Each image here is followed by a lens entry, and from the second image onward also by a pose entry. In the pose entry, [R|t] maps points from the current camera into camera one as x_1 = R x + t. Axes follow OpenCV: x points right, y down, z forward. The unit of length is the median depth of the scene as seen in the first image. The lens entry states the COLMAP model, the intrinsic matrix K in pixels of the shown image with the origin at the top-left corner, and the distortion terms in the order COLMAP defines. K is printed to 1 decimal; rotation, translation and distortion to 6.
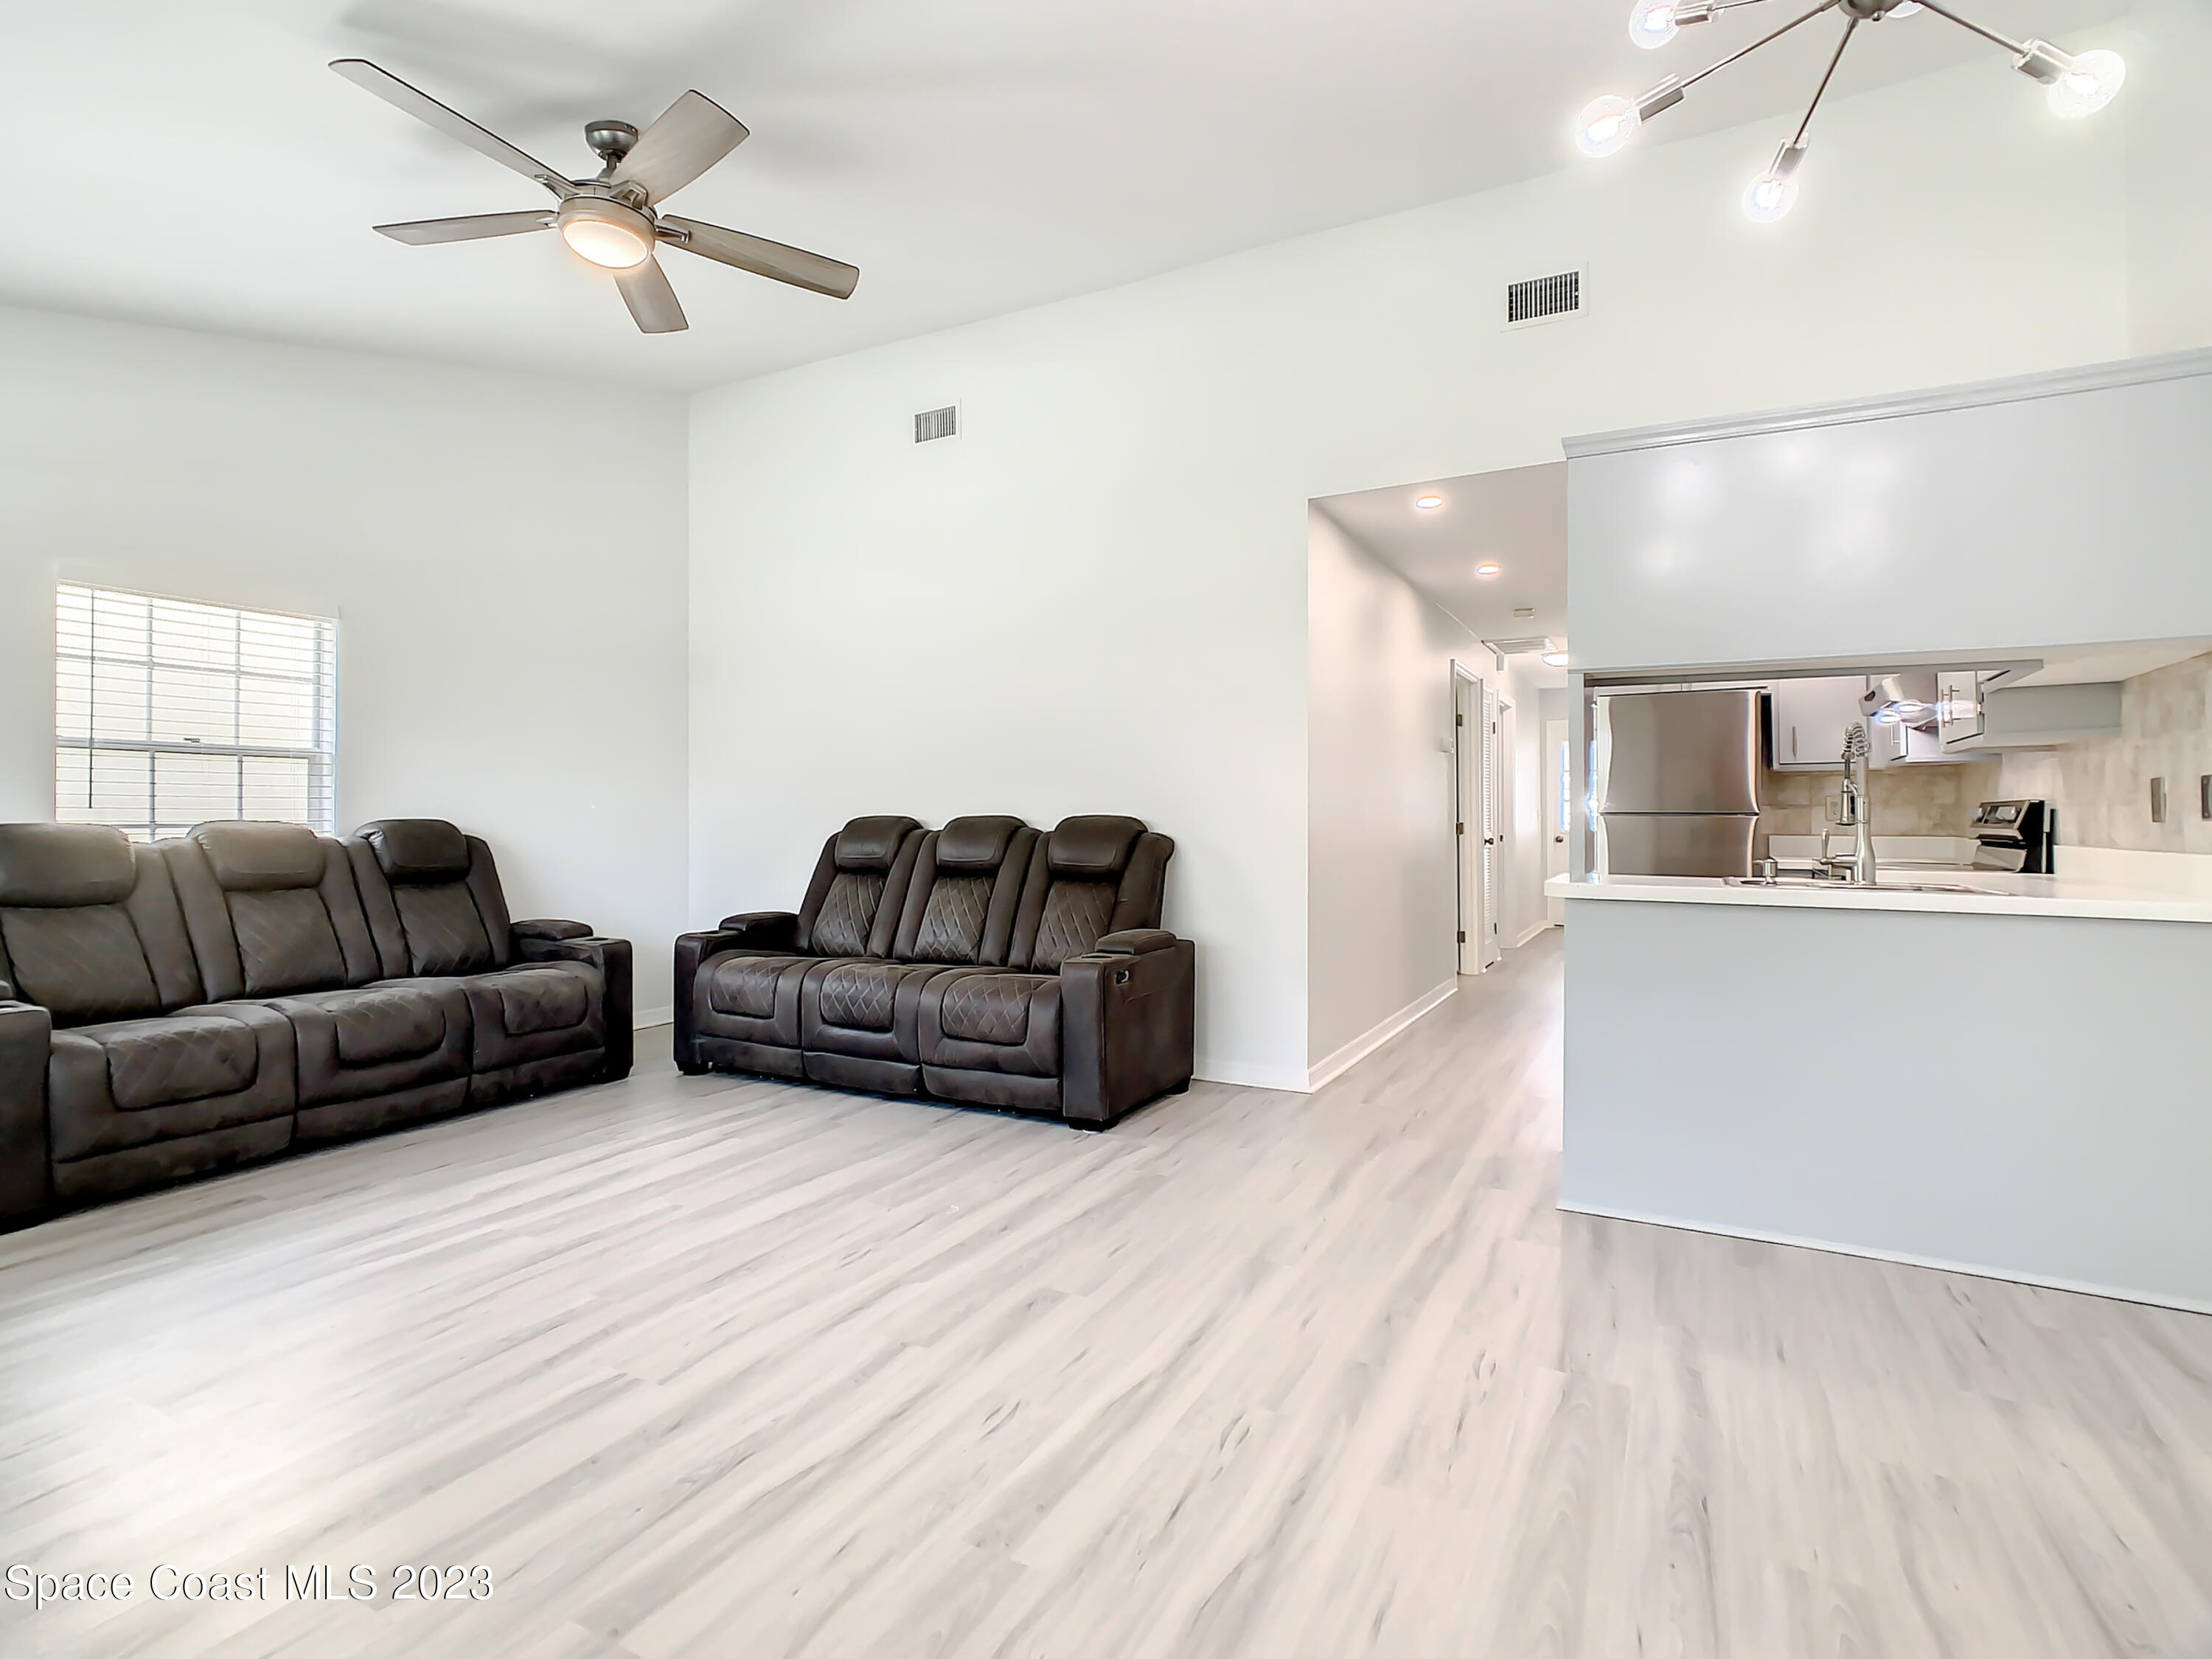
lens RADIAL K [[1101.5, 0, 1110.1], [0, 1101.5, 806.4], [0, 0, 1]] dist [-0.026188, 0.014672]
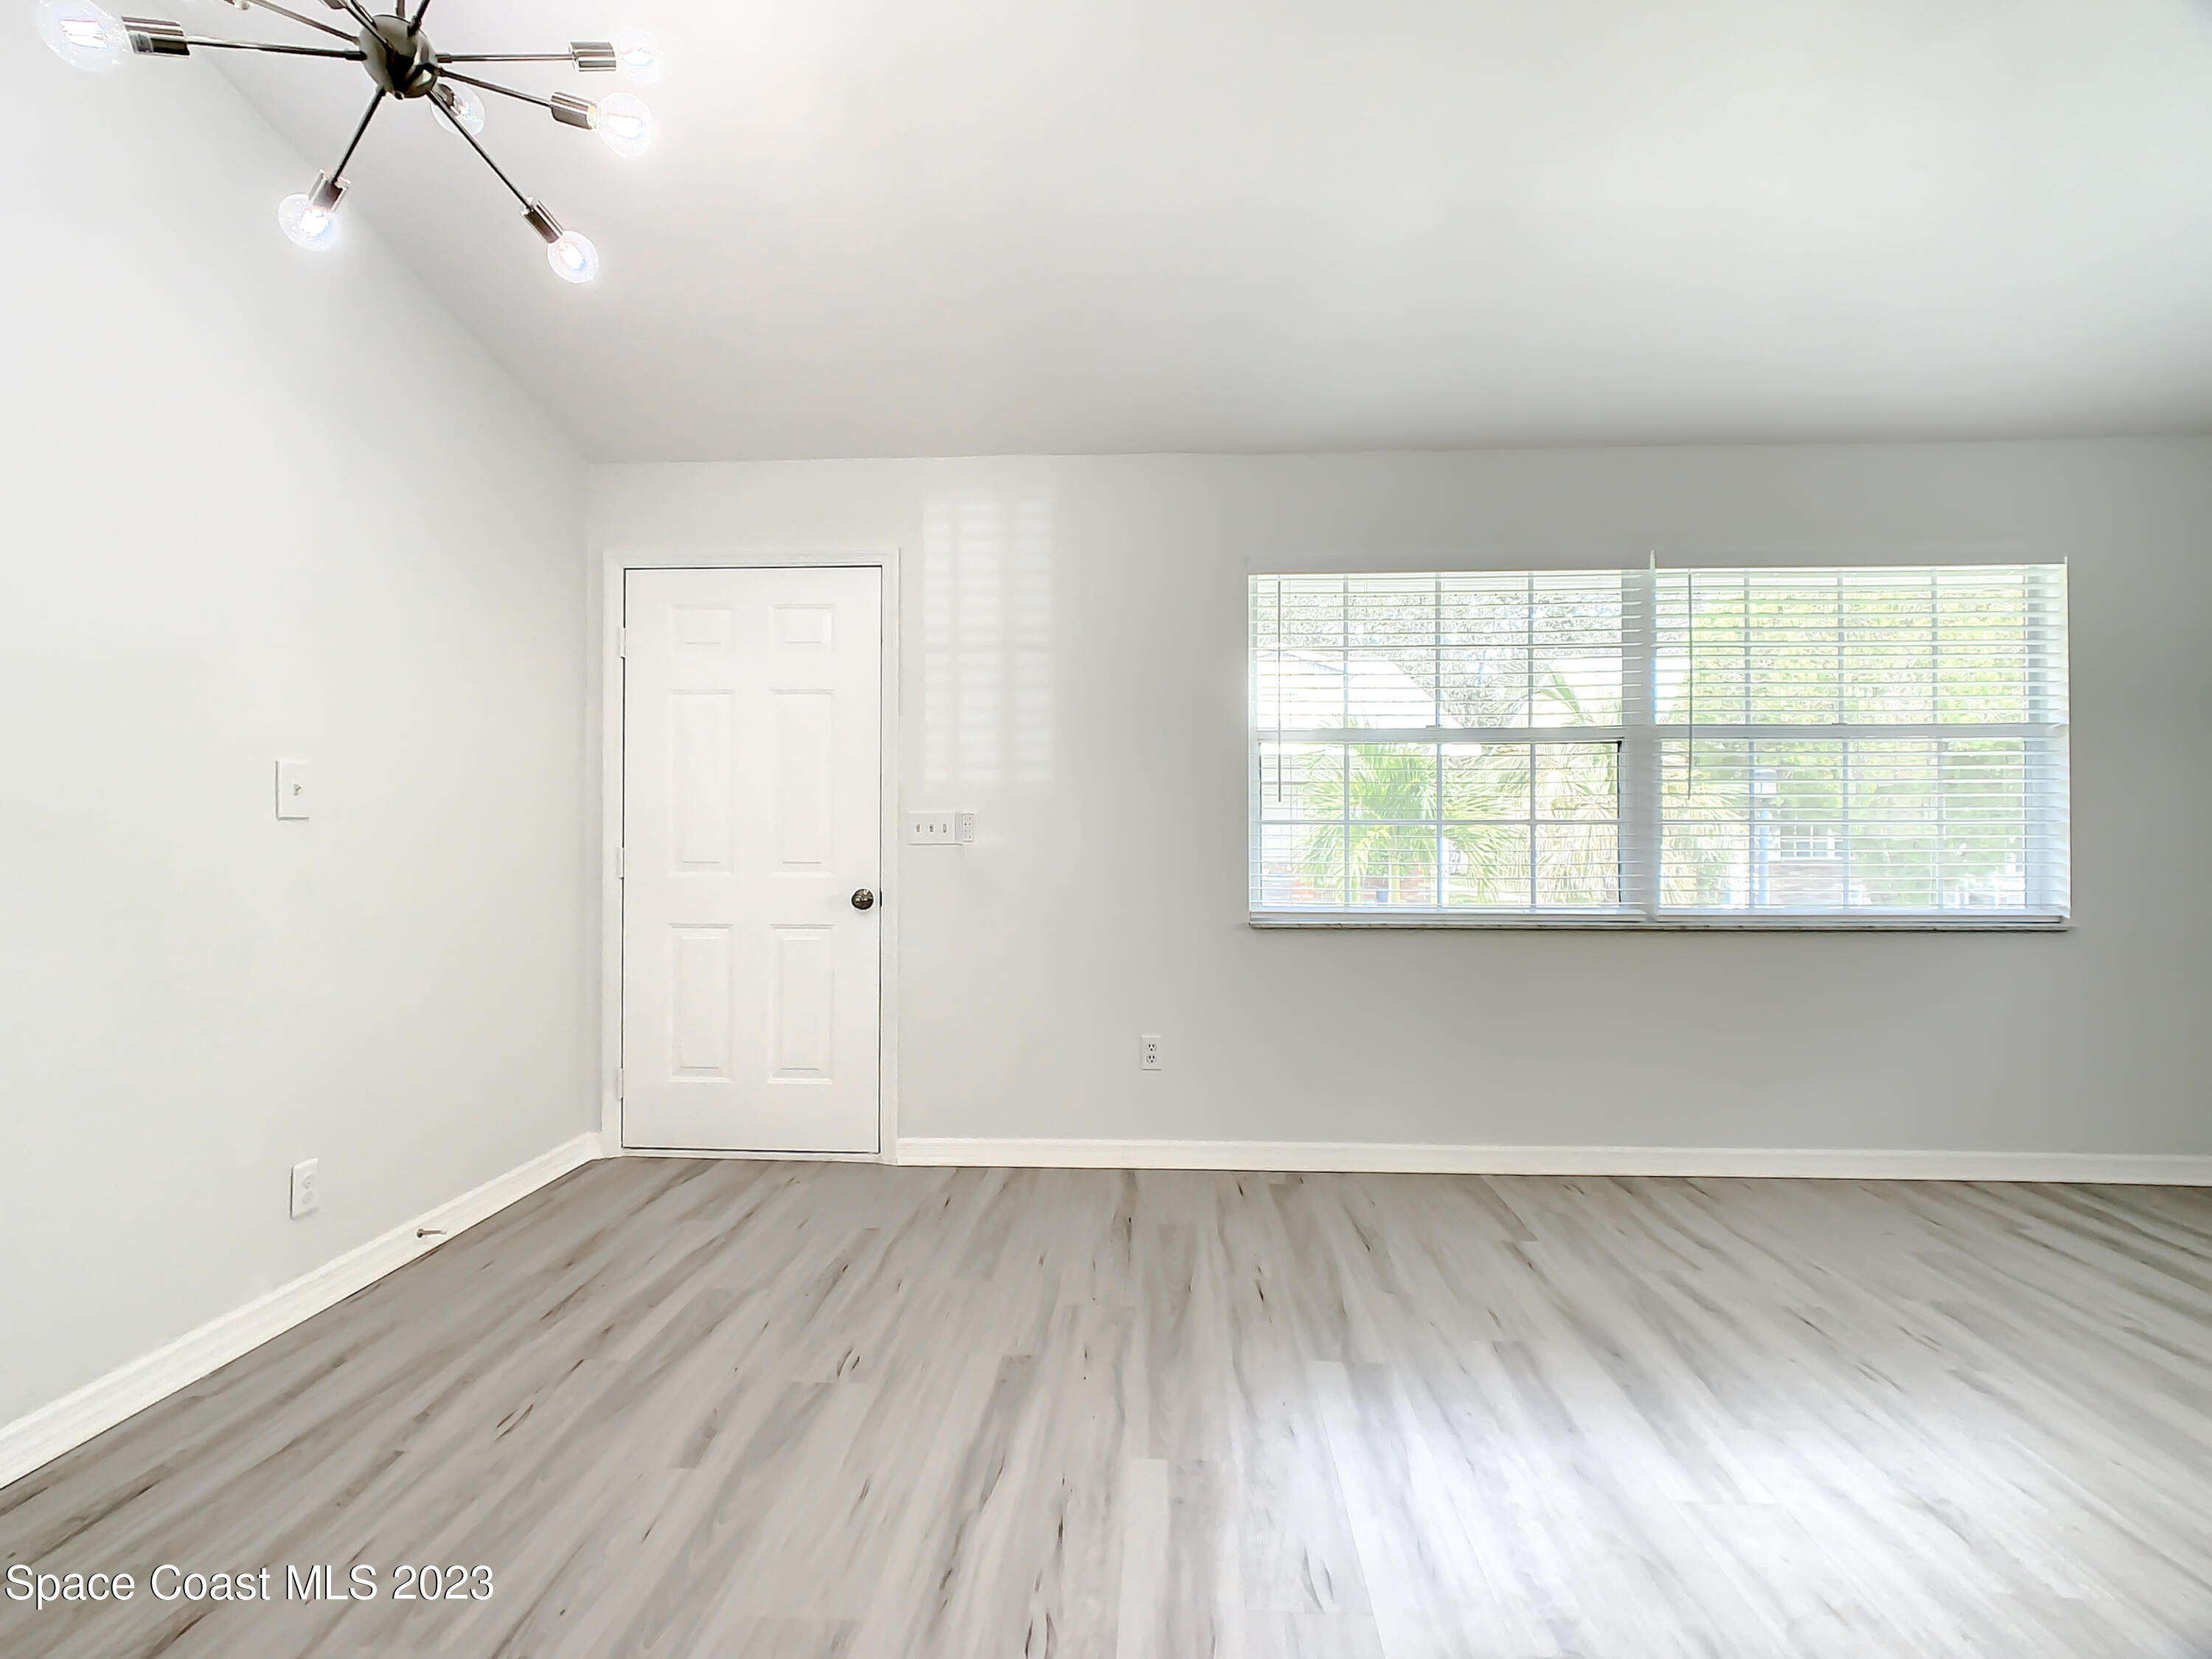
lens RADIAL K [[1101.5, 0, 1110.1], [0, 1101.5, 806.4], [0, 0, 1]] dist [-0.026188, 0.014672]
pose [[-0.909128, -0.011533, -0.416357, 0.253211], [0.001350, 0.999530, -0.030634, 0.001194], [0.416514, -0.028412, -0.908685, 1.107740]]
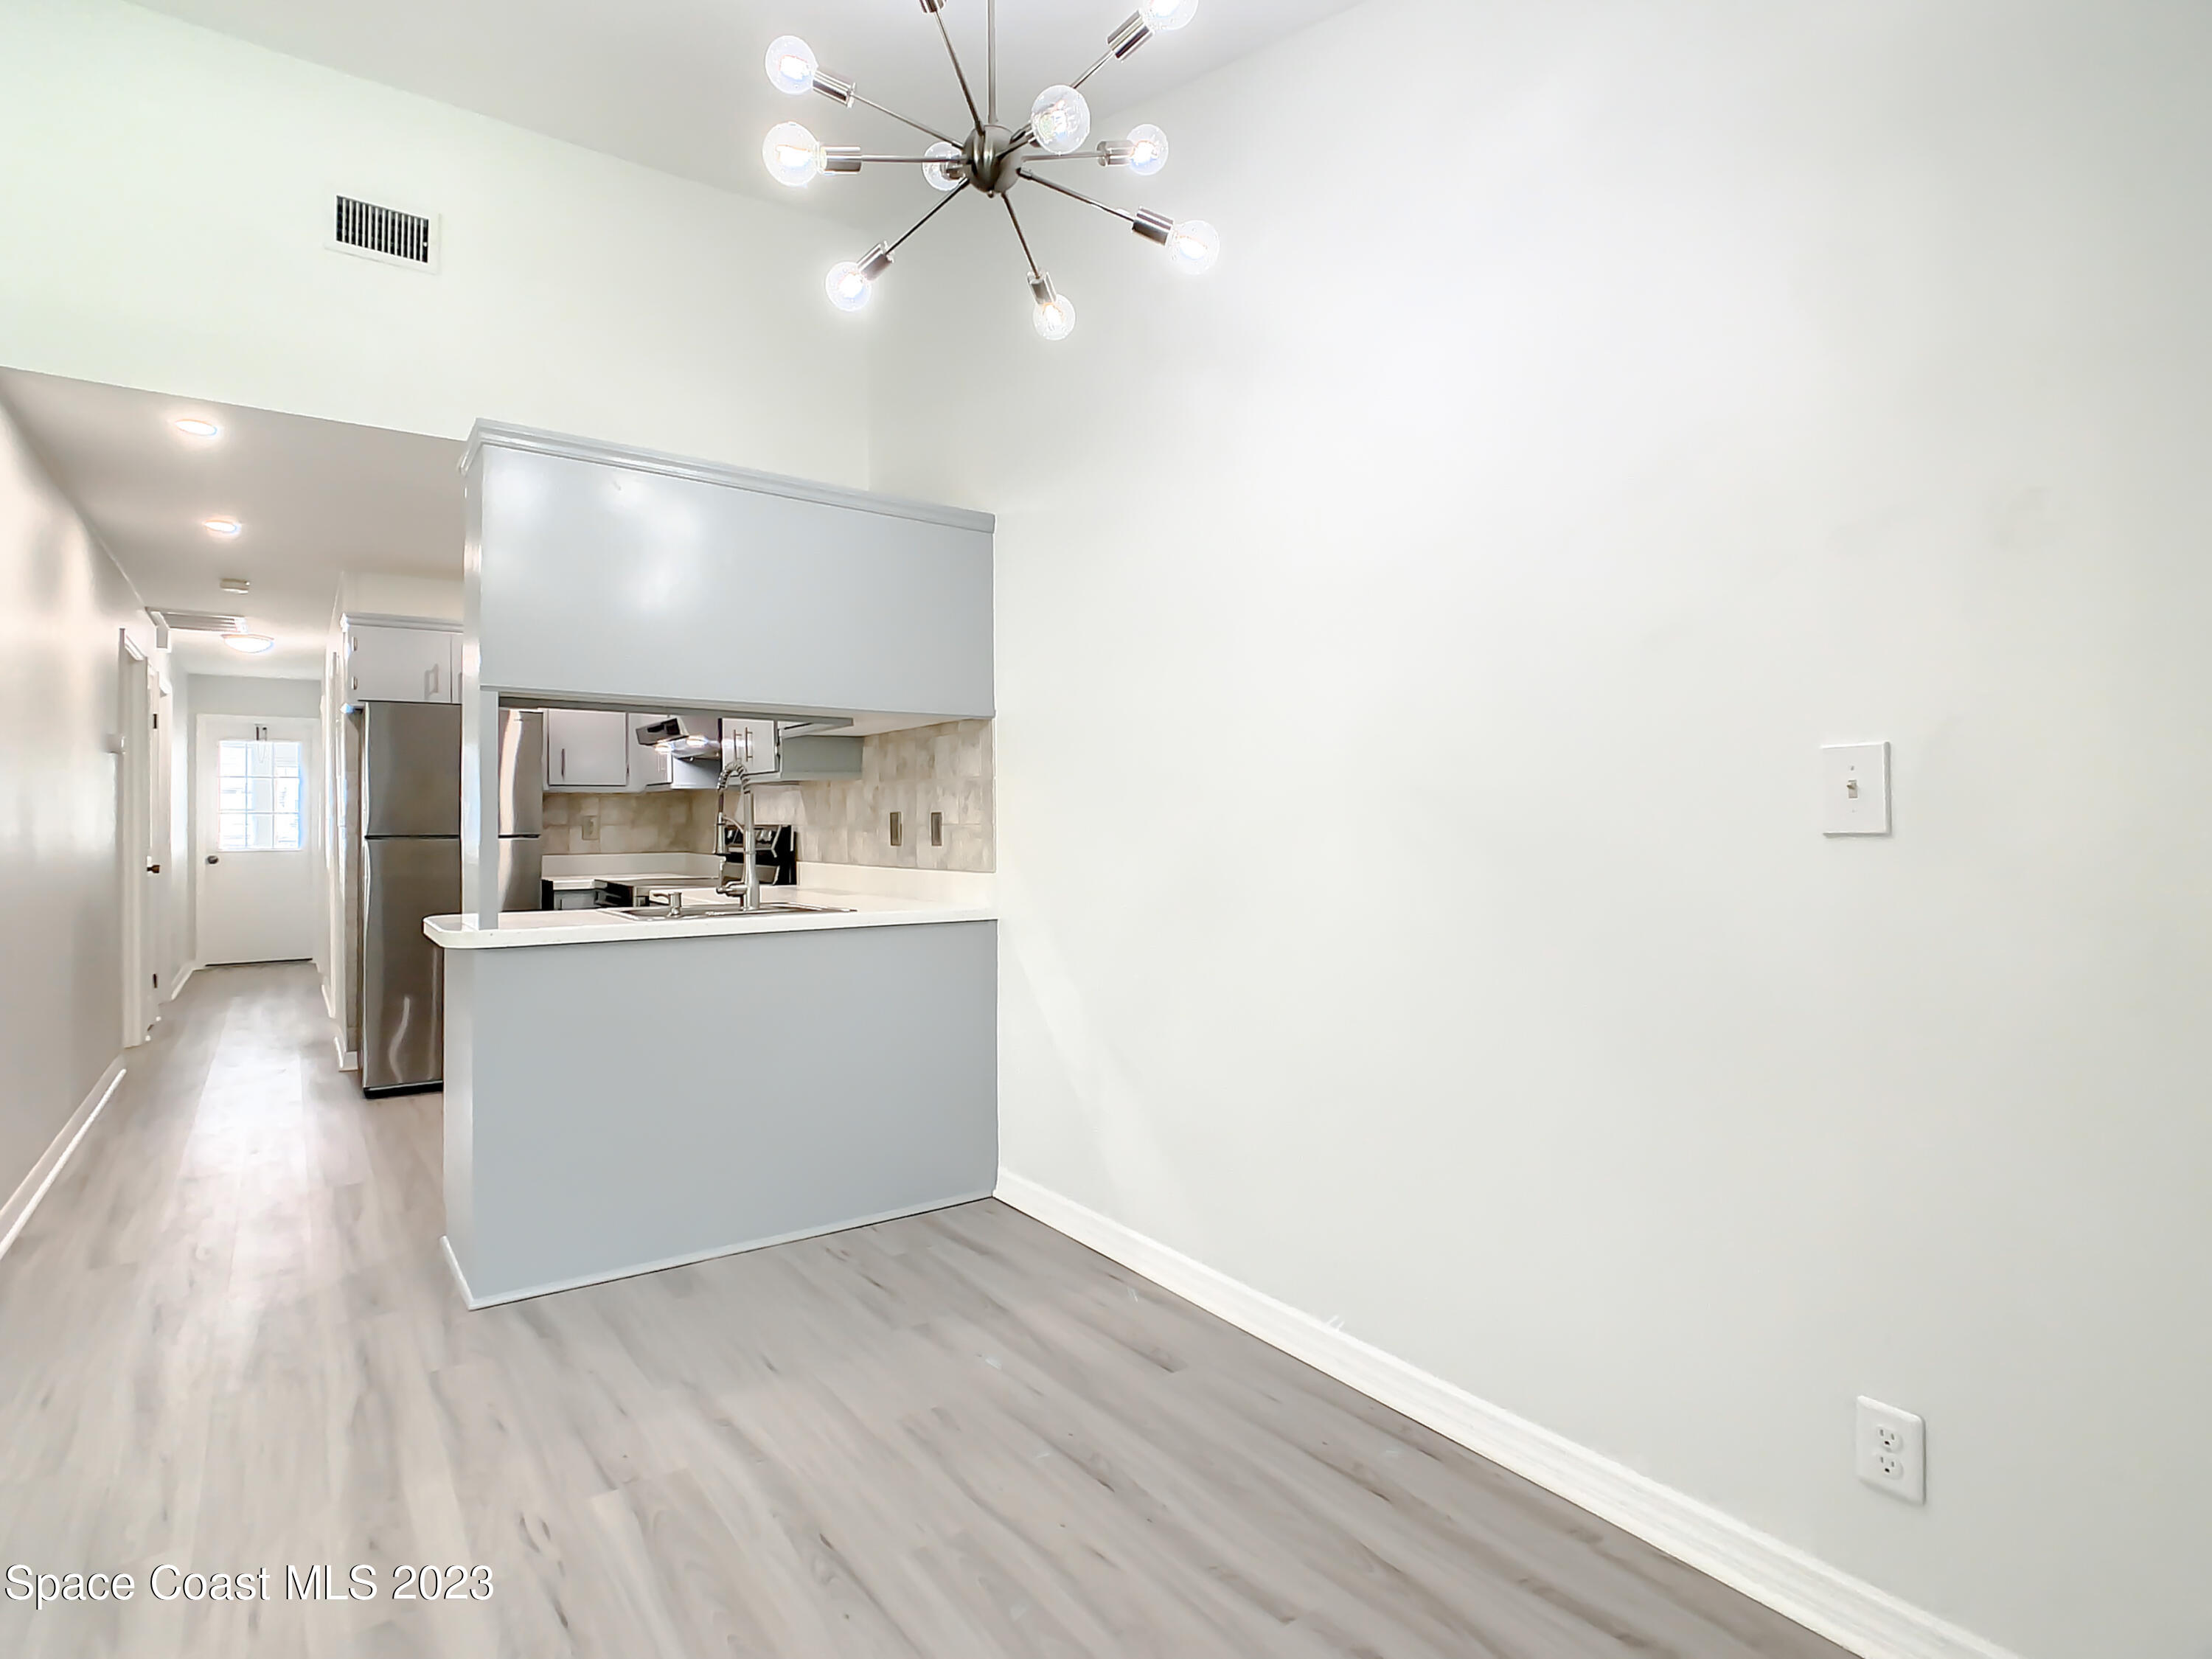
lens RADIAL K [[1124.2, 0, 1087.9], [0, 1124.2, 806.6], [0, 0, 1]] dist [-0.022667, -0.000038]
pose [[0.442611, 0.008060, 0.896677, -0.164255], [-0.004275, 0.999967, -0.006879, -0.024818], [-0.896703, -0.000789, 0.442631, 0.181049]]
